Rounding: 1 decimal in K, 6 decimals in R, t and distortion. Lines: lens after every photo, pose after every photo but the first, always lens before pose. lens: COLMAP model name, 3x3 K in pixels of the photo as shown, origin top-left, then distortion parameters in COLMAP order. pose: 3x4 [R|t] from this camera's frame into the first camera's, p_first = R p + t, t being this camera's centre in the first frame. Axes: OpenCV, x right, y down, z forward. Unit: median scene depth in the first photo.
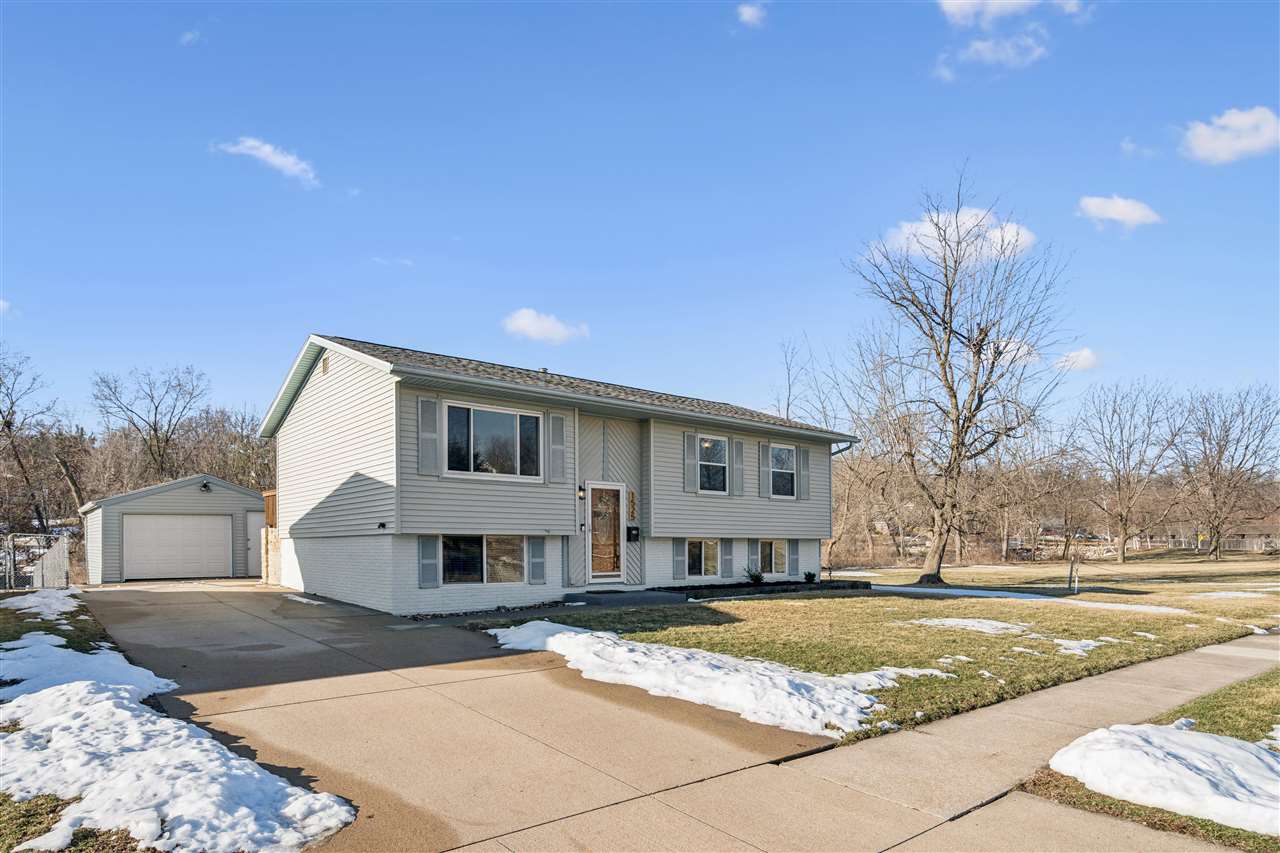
lens RADIAL K [[743.8, 0, 640.0], [0, 743.8, 426.5], [0, 0, 1]] dist [-0.000216, -0.000015]
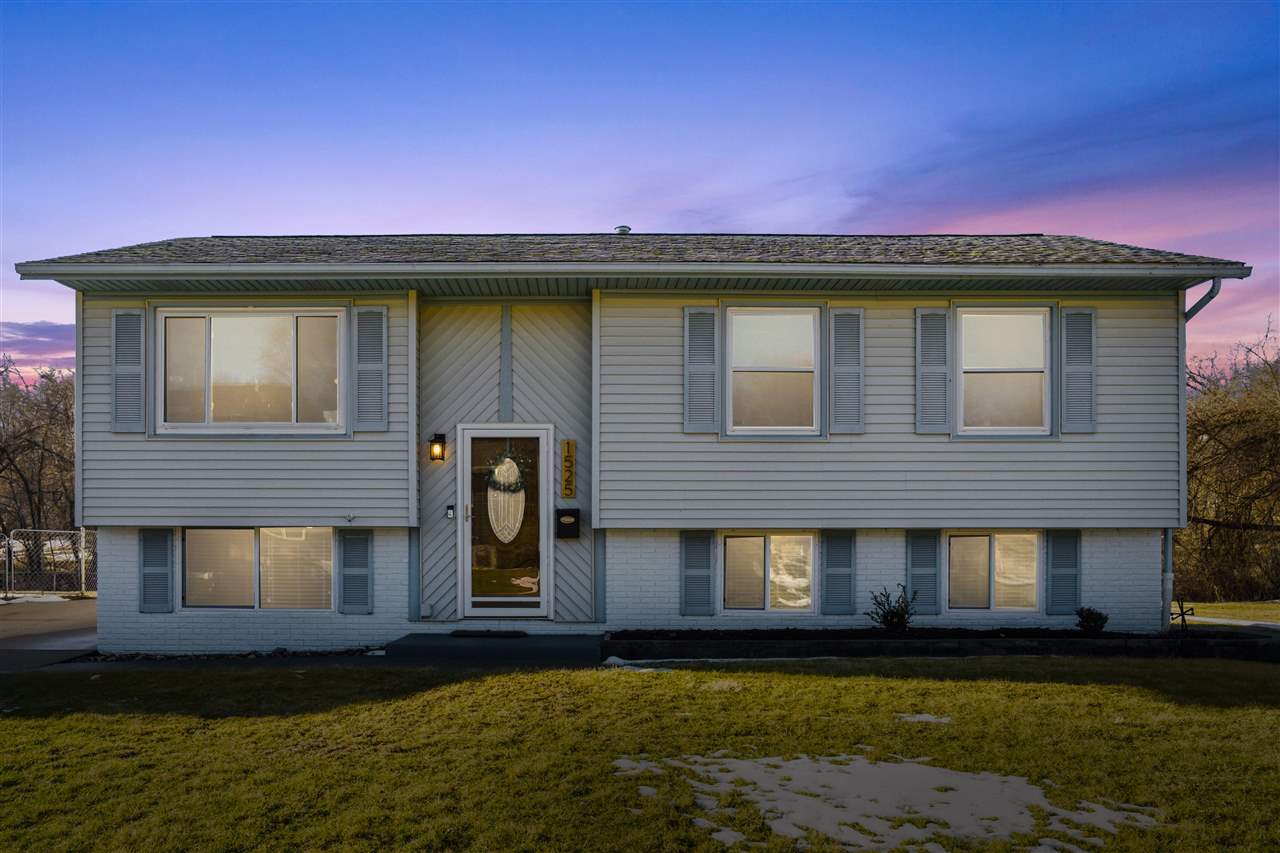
lens RADIAL K [[1151.5, 0, 640.0], [0, 1151.5, 426.5], [0, 0, 1]] dist [-0.059725, -0.000864]
pose [[0.766242, -0.068249, -0.638918, 0.531788], [0.102291, 0.994619, 0.016431, 0.071991], [0.634358, -0.077945, 0.769100, 0.438562]]
